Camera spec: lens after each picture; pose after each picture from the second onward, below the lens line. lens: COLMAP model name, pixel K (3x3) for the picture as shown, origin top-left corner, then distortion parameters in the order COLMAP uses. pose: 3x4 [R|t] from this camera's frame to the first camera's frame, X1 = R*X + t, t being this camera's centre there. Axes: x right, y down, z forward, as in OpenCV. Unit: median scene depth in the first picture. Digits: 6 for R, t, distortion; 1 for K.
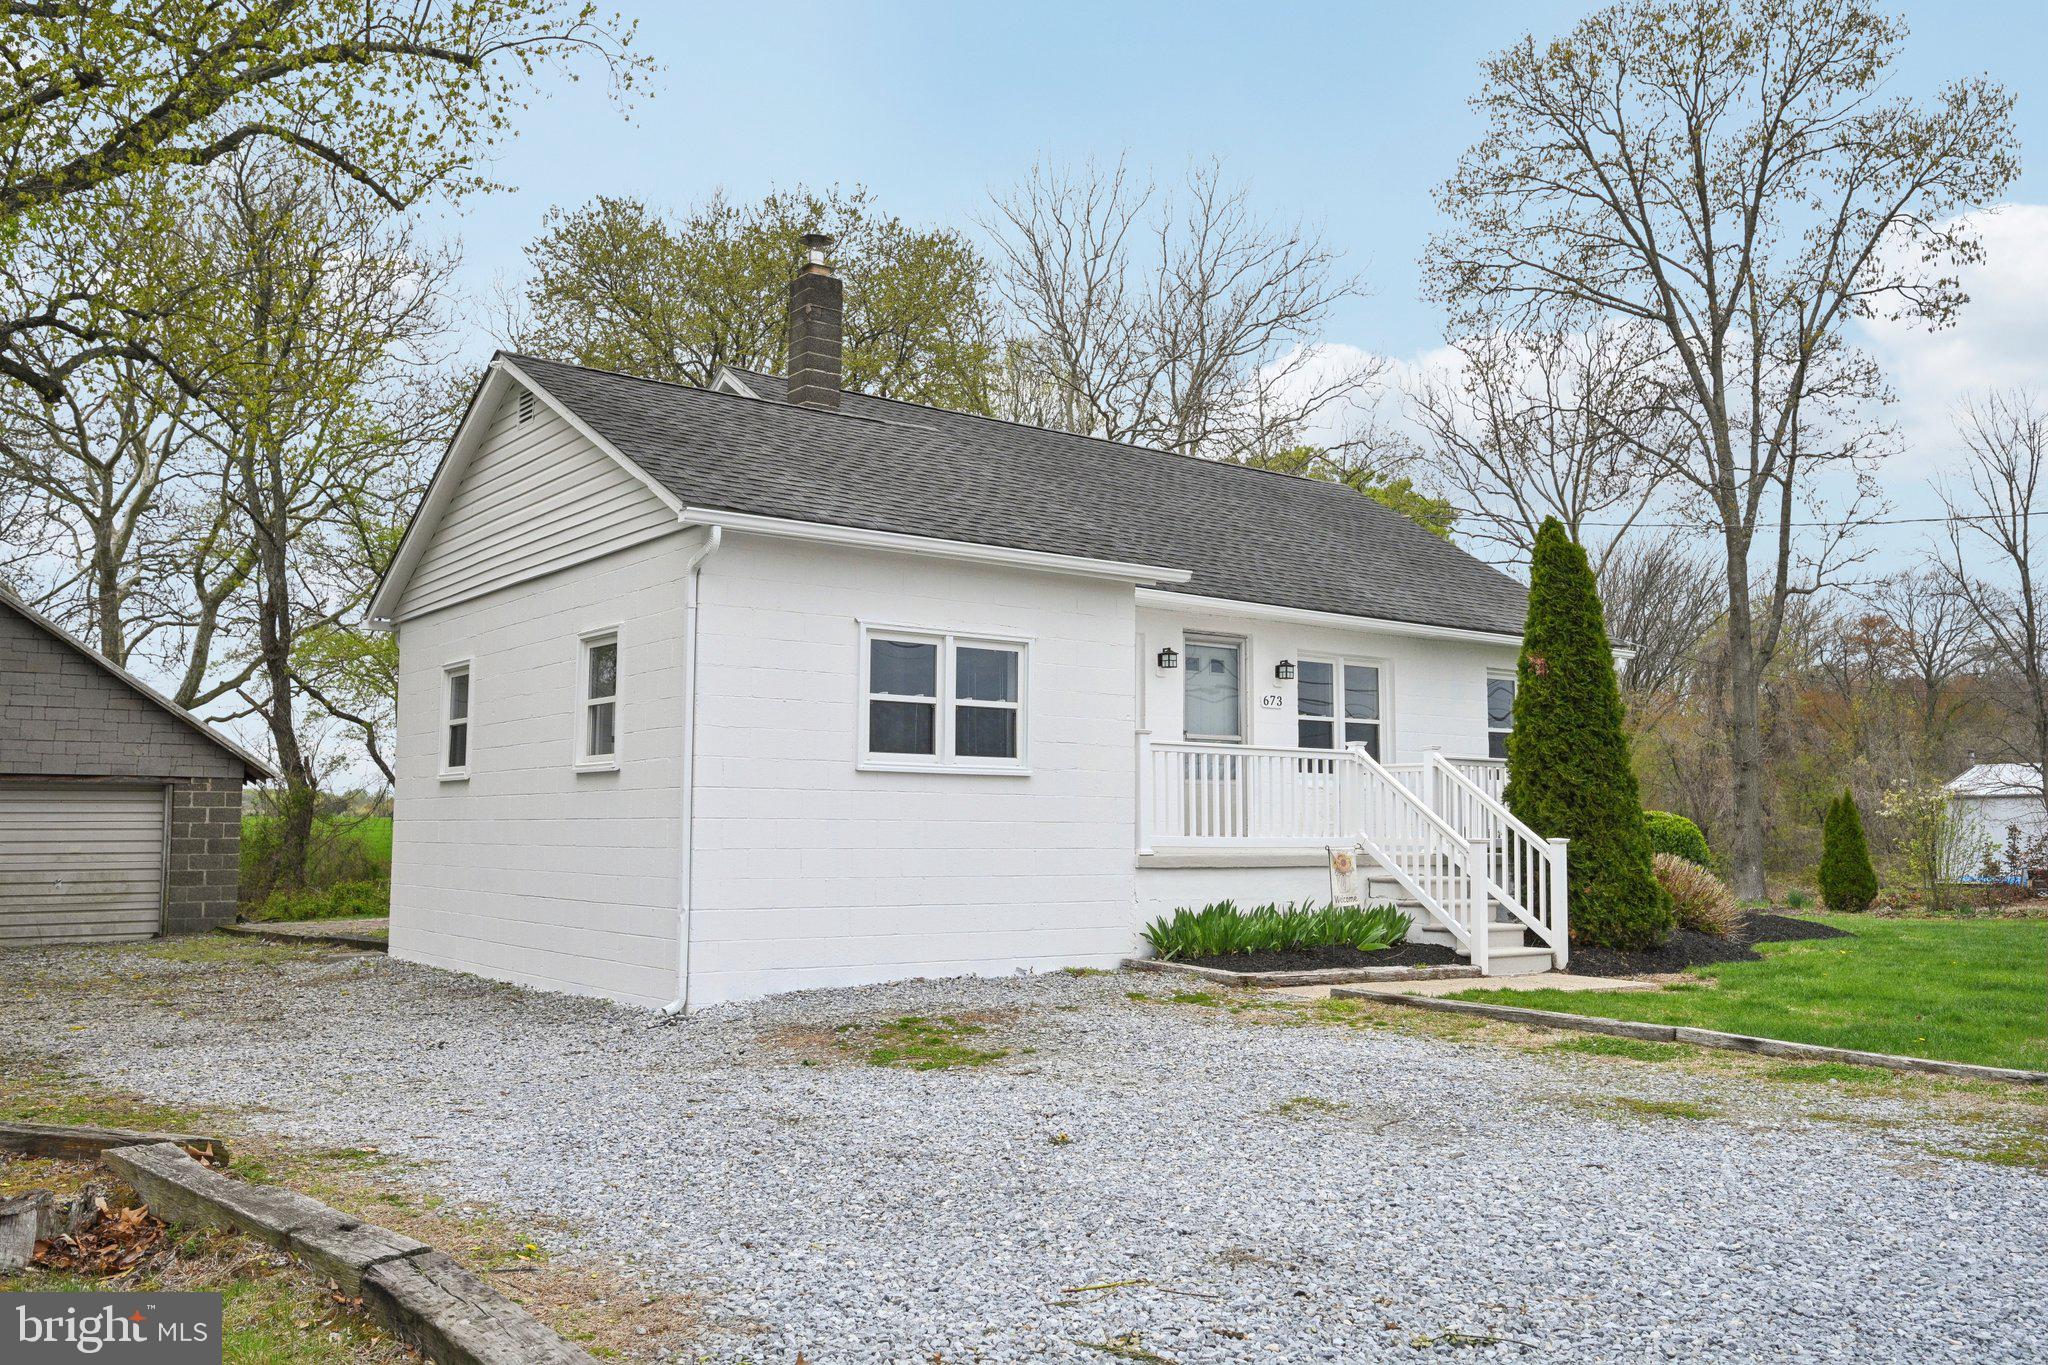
lens RADIAL K [[1633.3, 0, 1024.0], [0, 1633.3, 682.5], [0, 0, 1]] dist [-0.004109, -0.001414]
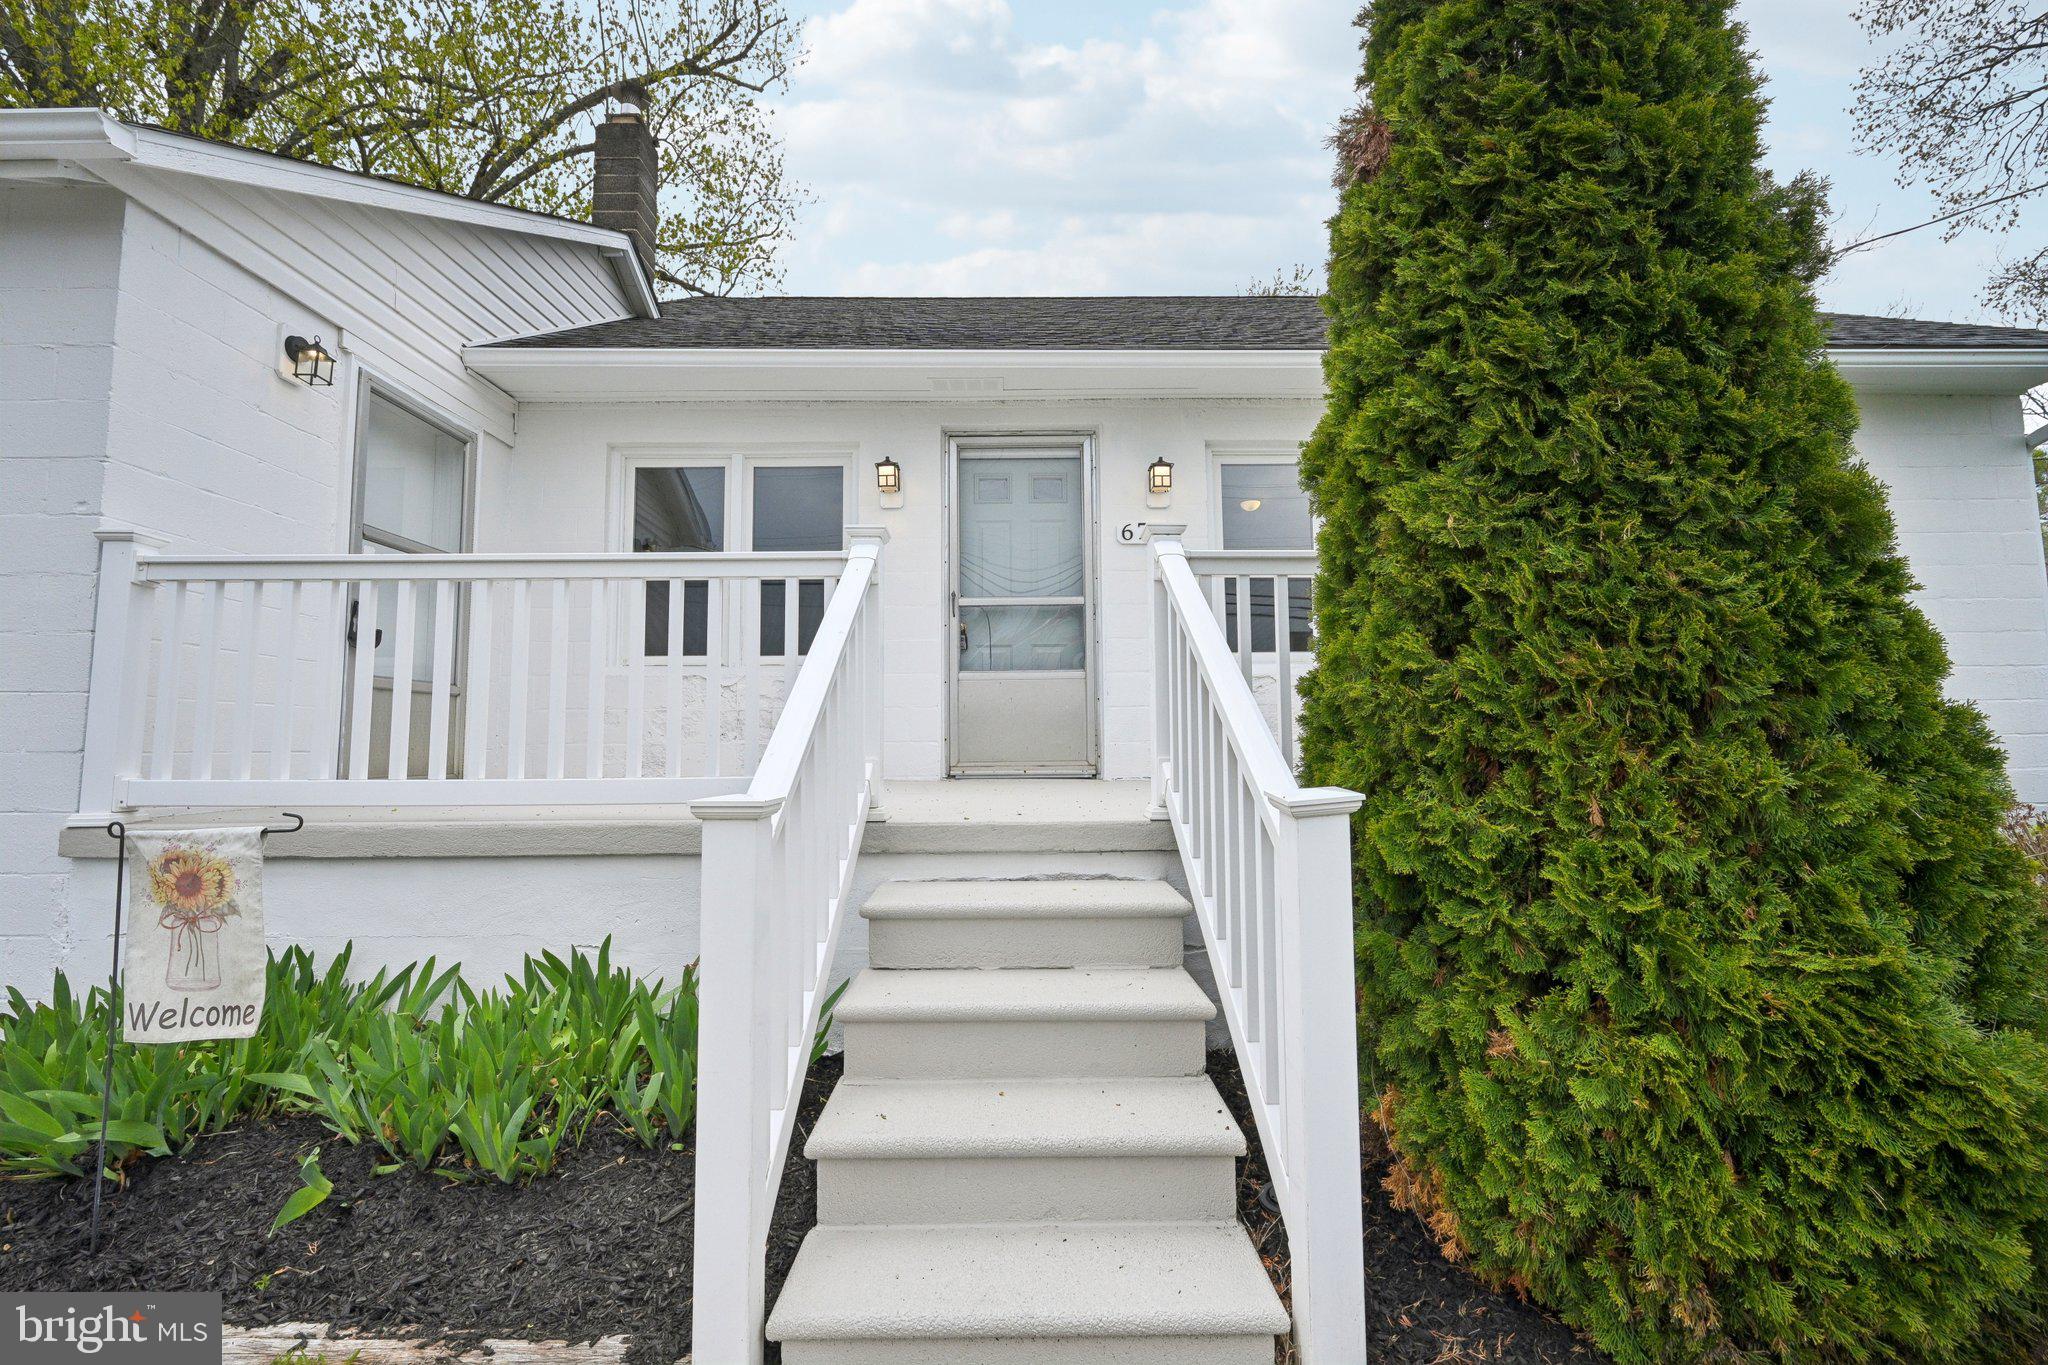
lens RADIAL K [[886.5, 0, 1024.0], [0, 886.5, 682.5], [0, 0, 1]] dist [-0.001603, 0.002580]
pose [[0.782146, -0.062679, -0.619935, 0.370330], [0.062415, 0.997805, -0.022138, 0.080999], [0.619962, -0.021378, 0.784341, 0.878736]]
